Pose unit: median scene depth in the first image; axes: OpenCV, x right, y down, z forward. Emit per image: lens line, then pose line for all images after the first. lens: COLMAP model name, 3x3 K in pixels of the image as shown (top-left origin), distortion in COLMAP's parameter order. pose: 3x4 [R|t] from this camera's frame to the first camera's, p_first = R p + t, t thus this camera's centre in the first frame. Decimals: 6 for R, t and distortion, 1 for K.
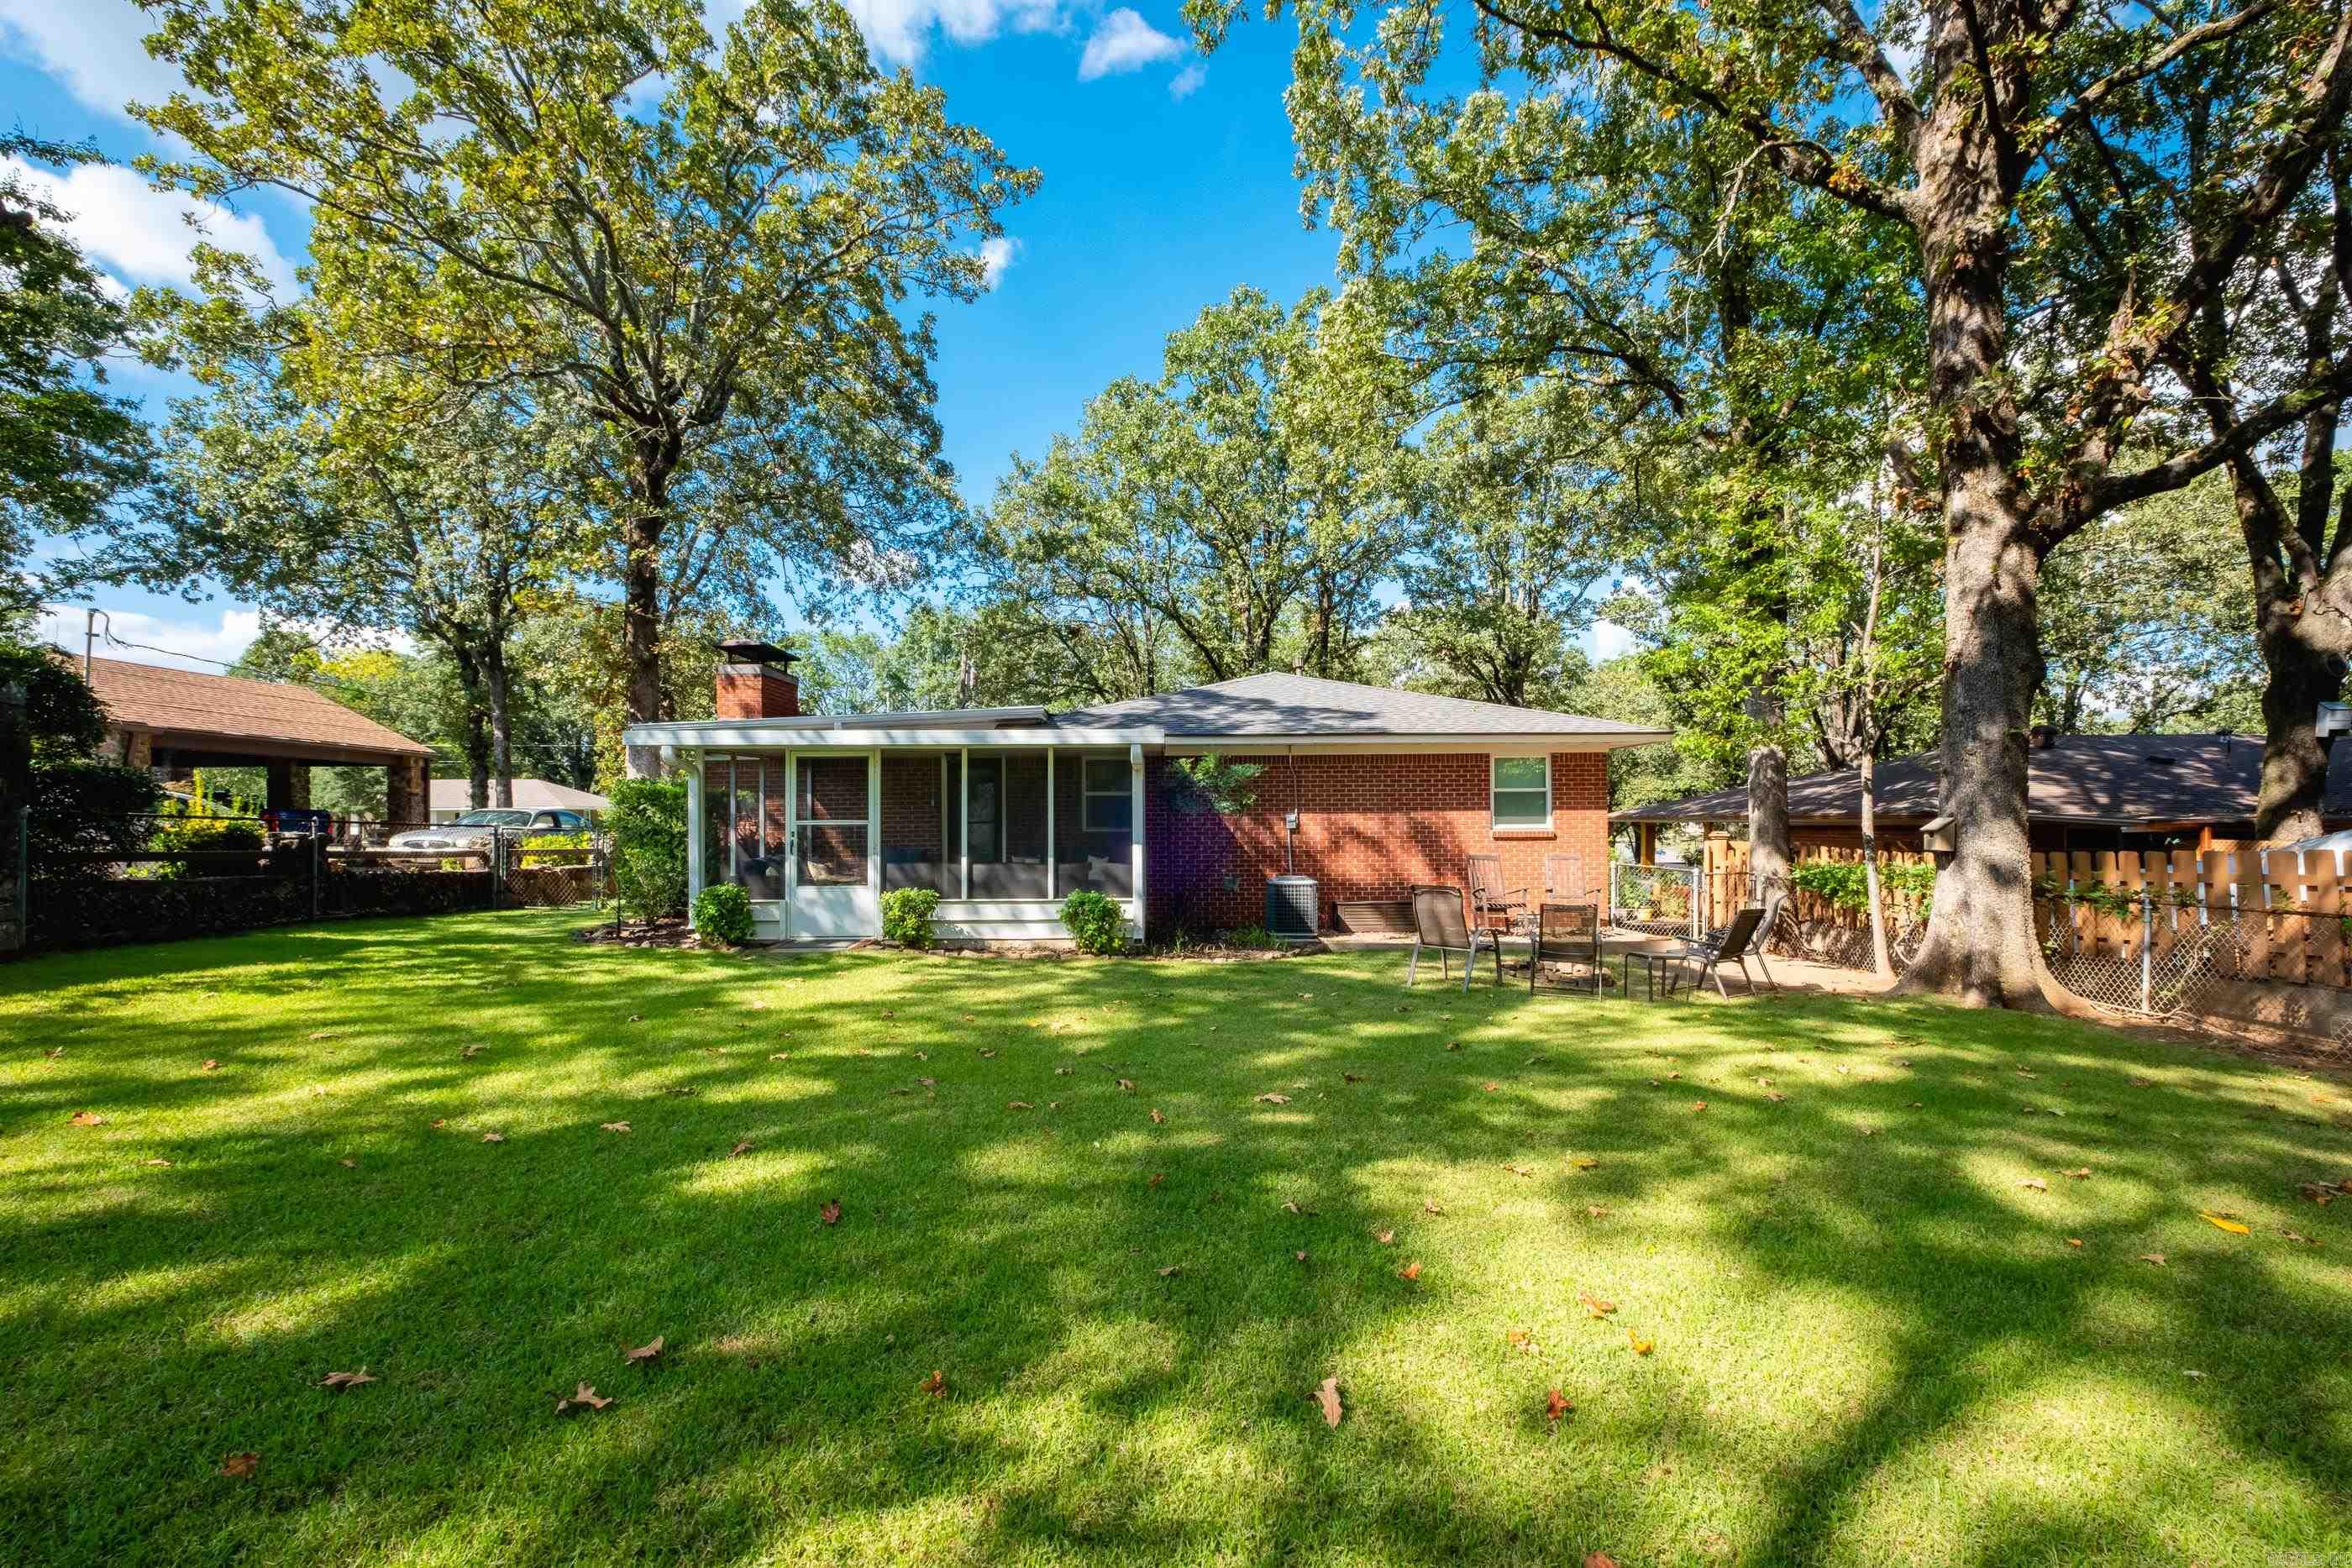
lens RADIAL K [[1022.5, 0, 1173.4], [0, 1022.5, 810.6], [0, 0, 1]] dist [0.001263, -0.001325]
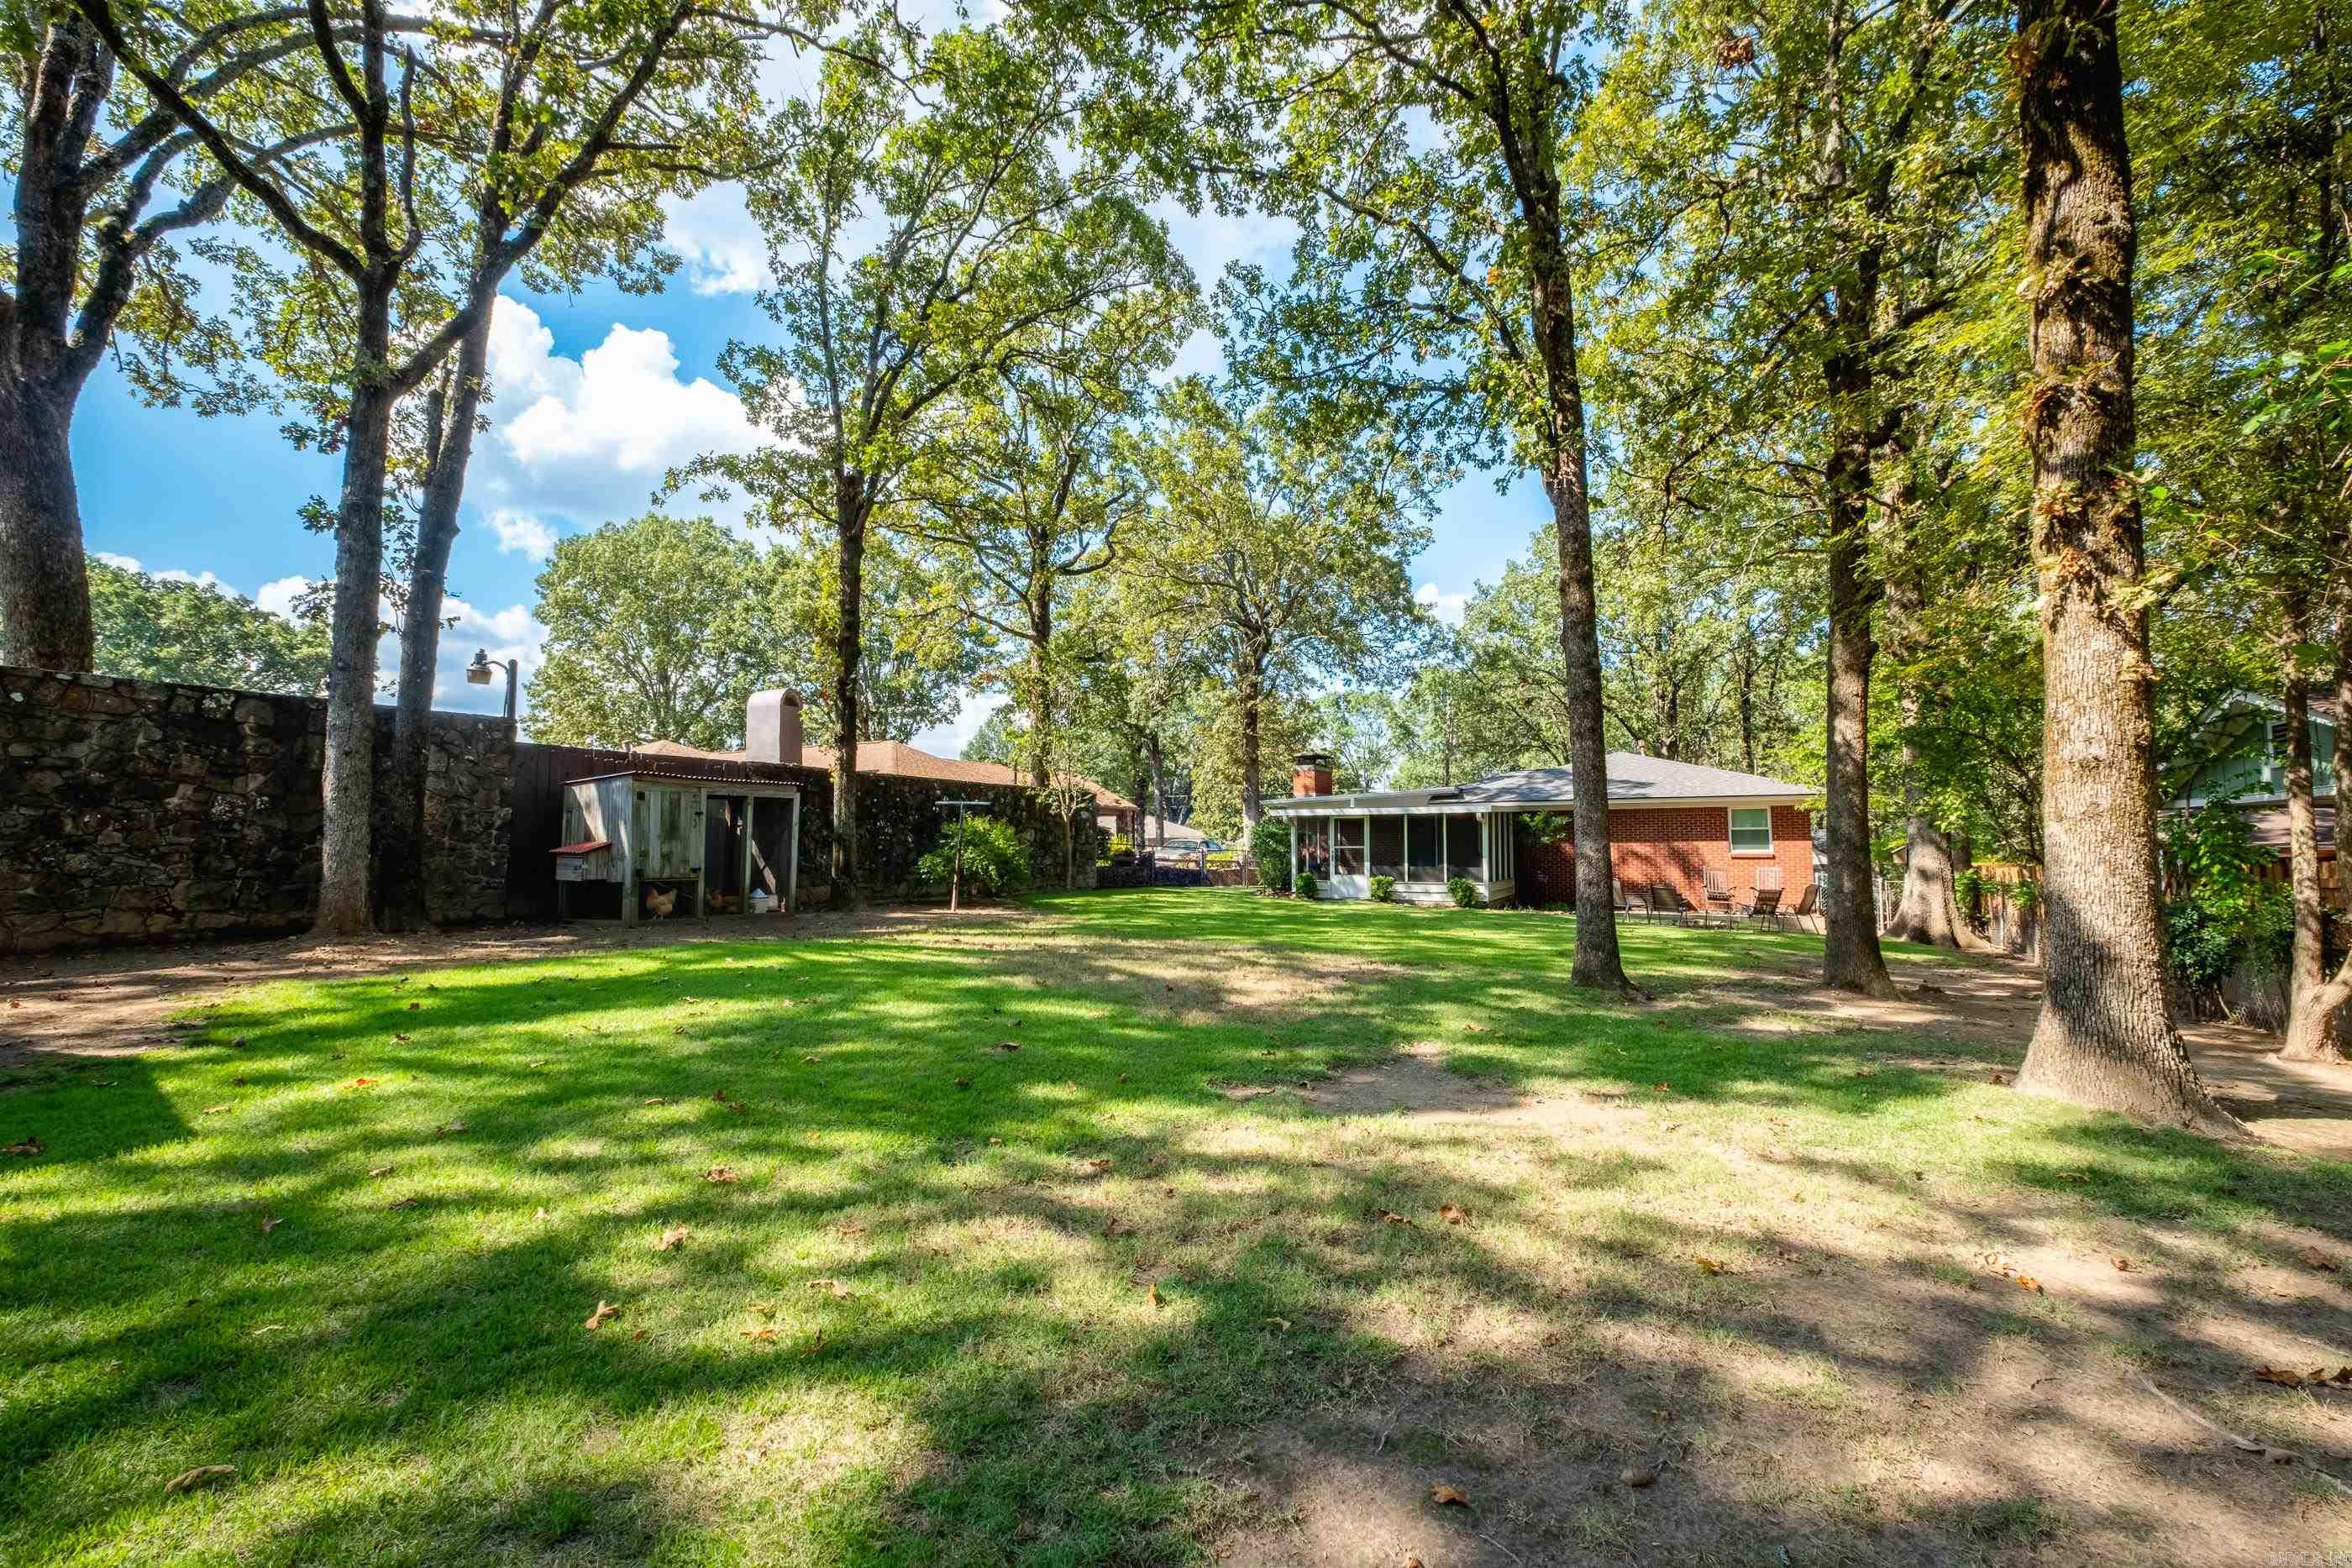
lens RADIAL K [[1022.5, 0, 1177.8], [0, 1022.5, 794.5], [0, 0, 1]] dist [0.001263, -0.001325]
pose [[0.878689, -0.023652, -0.476808, 0.409061], [0.006041, 0.999243, -0.038435, -0.020906], [0.477356, 0.030893, 0.878167, -1.151275]]
